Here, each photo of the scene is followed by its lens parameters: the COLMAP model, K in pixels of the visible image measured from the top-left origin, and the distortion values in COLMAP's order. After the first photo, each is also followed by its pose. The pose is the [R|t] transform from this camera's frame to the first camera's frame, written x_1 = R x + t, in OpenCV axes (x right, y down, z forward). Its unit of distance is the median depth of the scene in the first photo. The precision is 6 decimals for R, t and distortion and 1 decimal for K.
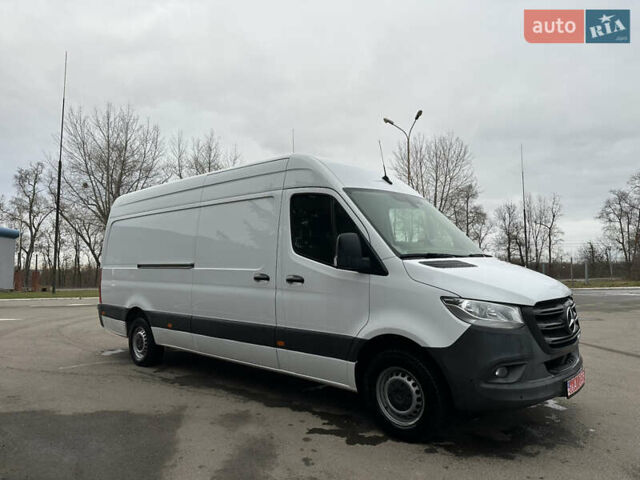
lens RADIAL K [[440.2, 0, 330.7], [0, 440.2, 240.6], [0, 0, 1]] dist [0.090224, -0.133446]
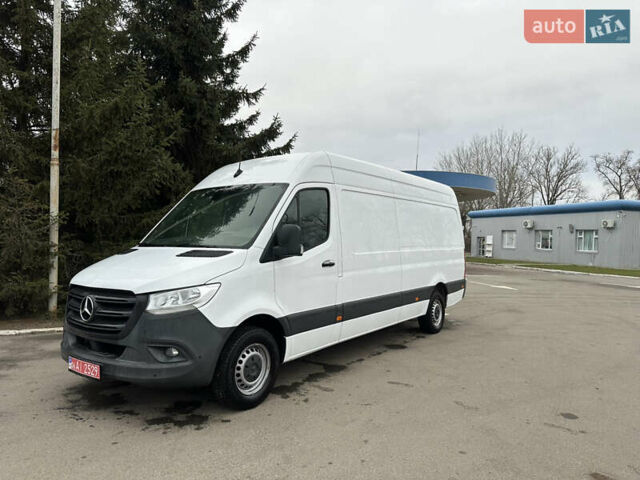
lens RADIAL K [[455.4, 0, 321.4], [0, 455.4, 237.3], [0, 0, 1]] dist [0.031853, -0.044844]
pose [[0.099524, 0.007898, -0.995004, 1.306325], [0.041640, 0.999059, 0.012095, 0.012978], [0.994163, -0.042635, 0.099102, 1.133431]]
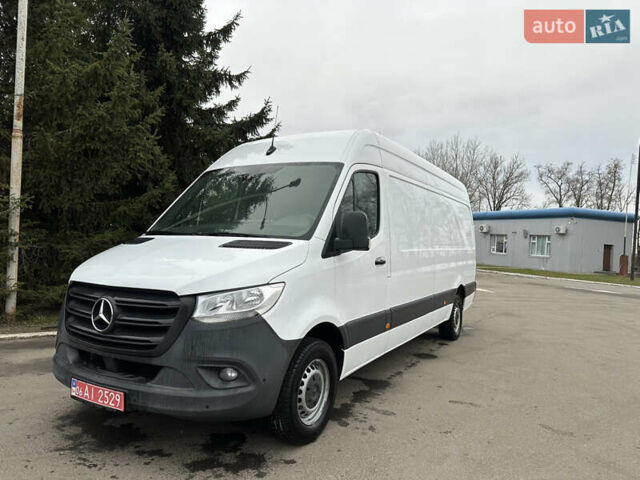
lens RADIAL K [[455.4, 0, 321.4], [0, 455.4, 237.3], [0, 0, 1]] dist [0.031853, -0.044844]
pose [[0.209890, 0.010512, -0.977668, 1.095745], [0.015706, 0.999777, 0.014122, 0.027085], [0.977599, -0.018320, 0.209678, 0.943510]]
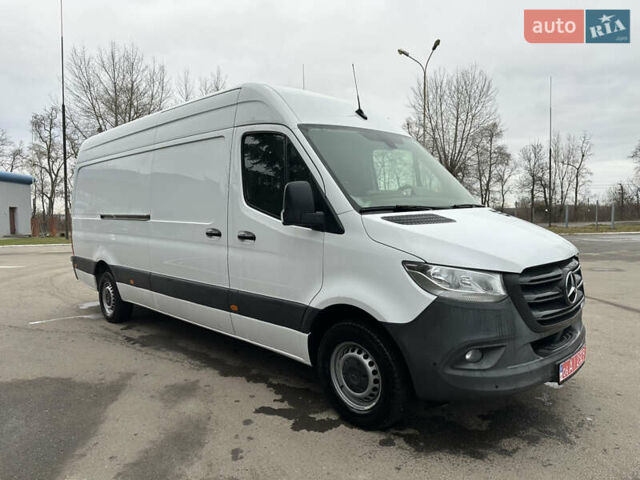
lens RADIAL K [[441.4, 0, 322.4], [0, 441.4, 242.2], [0, 0, 1]] dist [0.090512, -0.132797]
pose [[0.998305, -0.000774, -0.058196, 0.108299], [0.008292, 0.991601, 0.129066, -0.008739], [0.057608, -0.129330, 0.989927, 0.147518]]
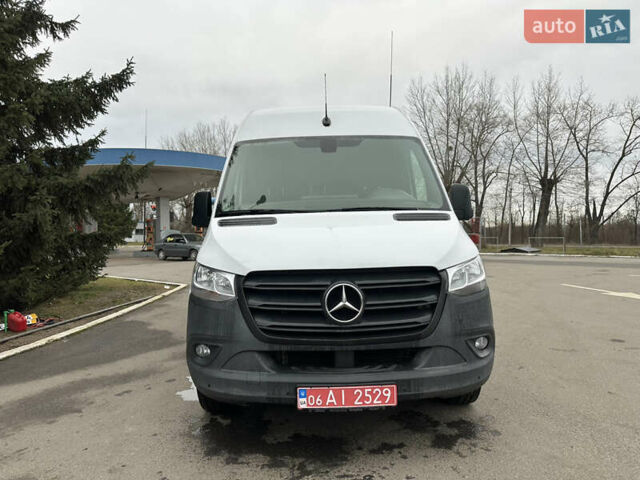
lens RADIAL K [[455.4, 0, 321.4], [0, 455.4, 237.3], [0, 0, 1]] dist [0.031853, -0.044844]
pose [[0.685810, 0.015132, -0.727623, 0.784612], [0.046426, 0.996838, 0.064489, 0.025920], [0.726298, -0.078008, 0.682939, 0.404593]]
